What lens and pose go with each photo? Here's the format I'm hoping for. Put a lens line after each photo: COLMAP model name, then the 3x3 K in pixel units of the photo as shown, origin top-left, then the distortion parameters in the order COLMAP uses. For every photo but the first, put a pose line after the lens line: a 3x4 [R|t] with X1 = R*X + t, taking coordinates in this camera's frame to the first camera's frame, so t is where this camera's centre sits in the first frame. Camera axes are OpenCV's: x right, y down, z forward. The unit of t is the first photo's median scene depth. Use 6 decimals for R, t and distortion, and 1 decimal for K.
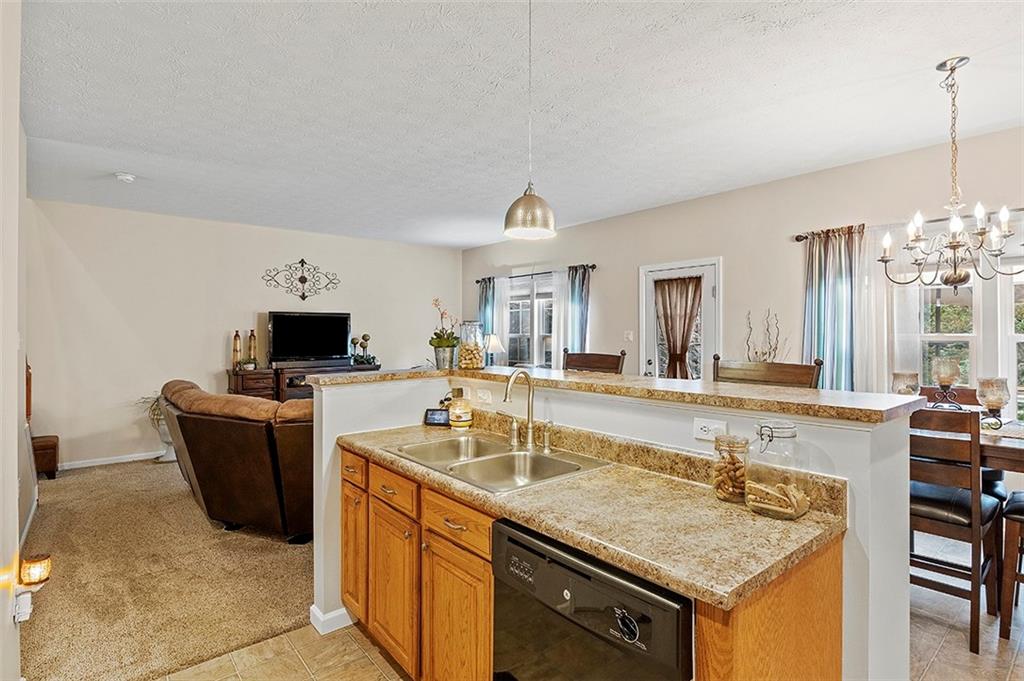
lens RADIAL K [[526.7, 0, 518.0], [0, 526.7, 336.6], [0, 0, 1]] dist [-0.001965, -0.001449]
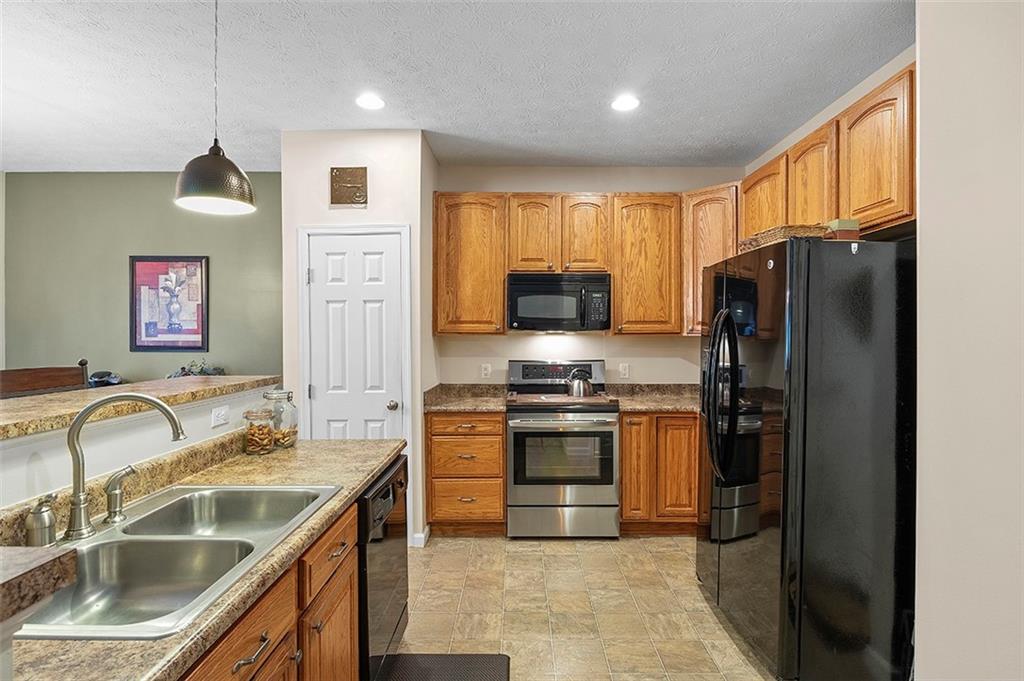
lens RADIAL K [[526.7, 0, 512.9], [0, 526.7, 344.9], [0, 0, 1]] dist [-0.001965, -0.001449]
pose [[-0.768784, -0.010419, 0.639423, -0.252550], [0.004738, 0.999747, 0.021988, -0.002078], [-0.639491, 0.019934, -0.768540, 0.411951]]
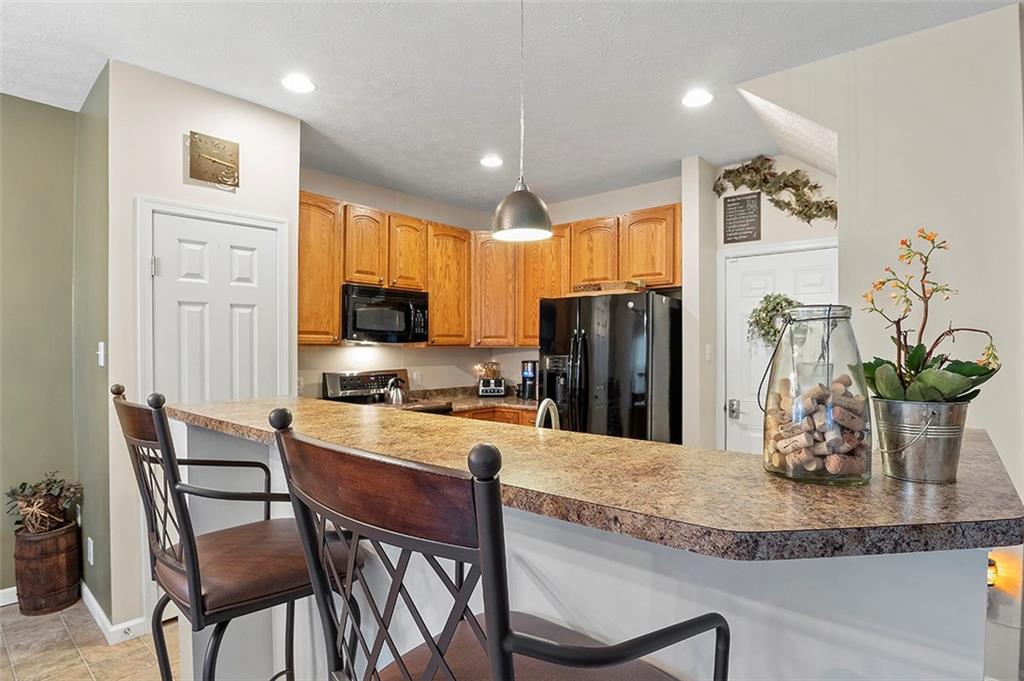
lens RADIAL K [[526.7, 0, 523.2], [0, 526.7, 342.3], [0, 0, 1]] dist [-0.001965, -0.001449]
pose [[-0.984627, -0.004875, -0.174603, 0.036651], [-0.005028, 0.999987, 0.000438, -0.006045], [0.174599, 0.001309, -0.984639, 0.563670]]
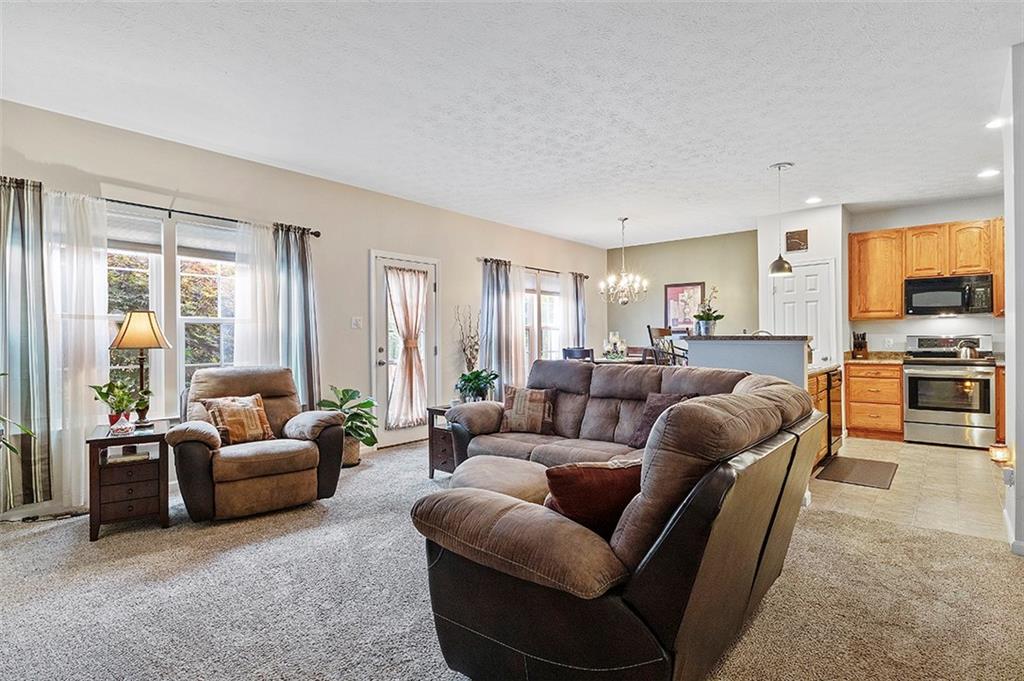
lens RADIAL K [[526.7, 0, 508.6], [0, 526.7, 338.9], [0, 0, 1]] dist [-0.001965, -0.001449]
pose [[-0.180291, 0.004109, 0.983605, -0.655325], [0.012409, 0.999921, -0.001903, 0.028846], [-0.983535, 0.011862, -0.180328, 0.815580]]
